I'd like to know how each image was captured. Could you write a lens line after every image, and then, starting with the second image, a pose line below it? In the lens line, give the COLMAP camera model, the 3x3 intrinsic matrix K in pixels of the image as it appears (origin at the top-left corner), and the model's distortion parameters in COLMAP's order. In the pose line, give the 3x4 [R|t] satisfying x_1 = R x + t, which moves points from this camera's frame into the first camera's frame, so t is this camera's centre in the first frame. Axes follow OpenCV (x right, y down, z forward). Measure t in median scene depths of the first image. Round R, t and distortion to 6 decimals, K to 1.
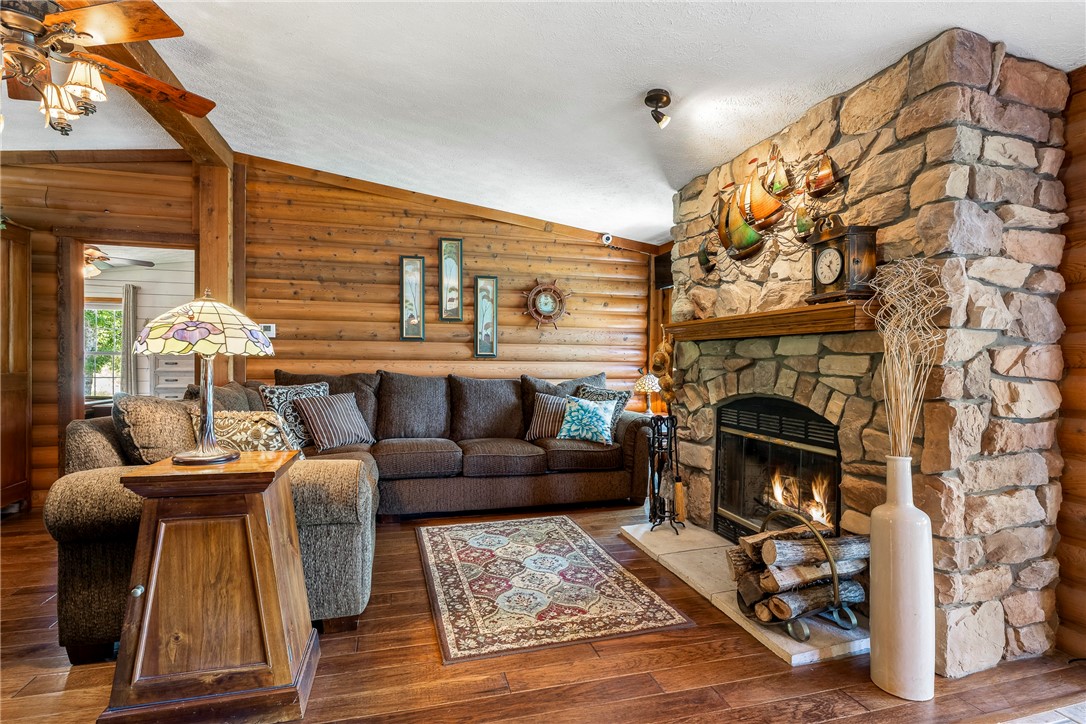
lens RADIAL K [[523.6, 0, 540.9], [0, 523.6, 367.3], [0, 0, 1]] dist [0.001437, 0.000550]
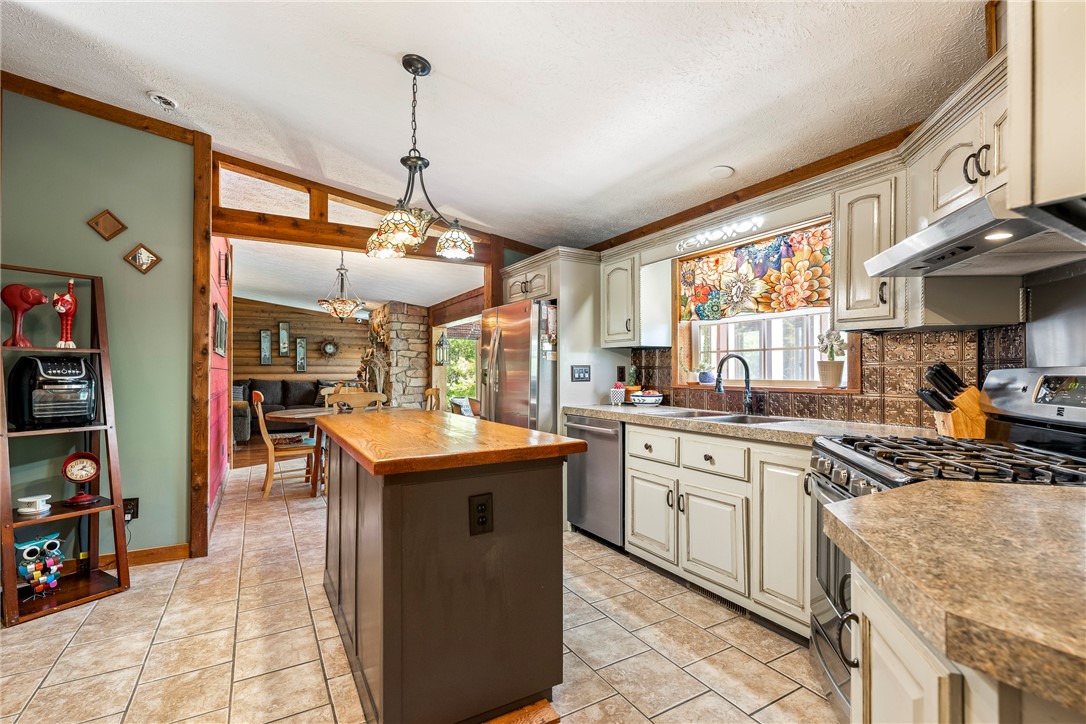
lens RADIAL K [[493.8, 0, 544.3], [0, 493.8, 367.6], [0, 0, 1]] dist [-0.000675, 0.000012]
pose [[0.968549, -0.007784, 0.248701, 0.404462], [0.011741, 0.999827, -0.014431, 0.005171], [-0.248545, 0.016897, 0.968473, -1.421822]]
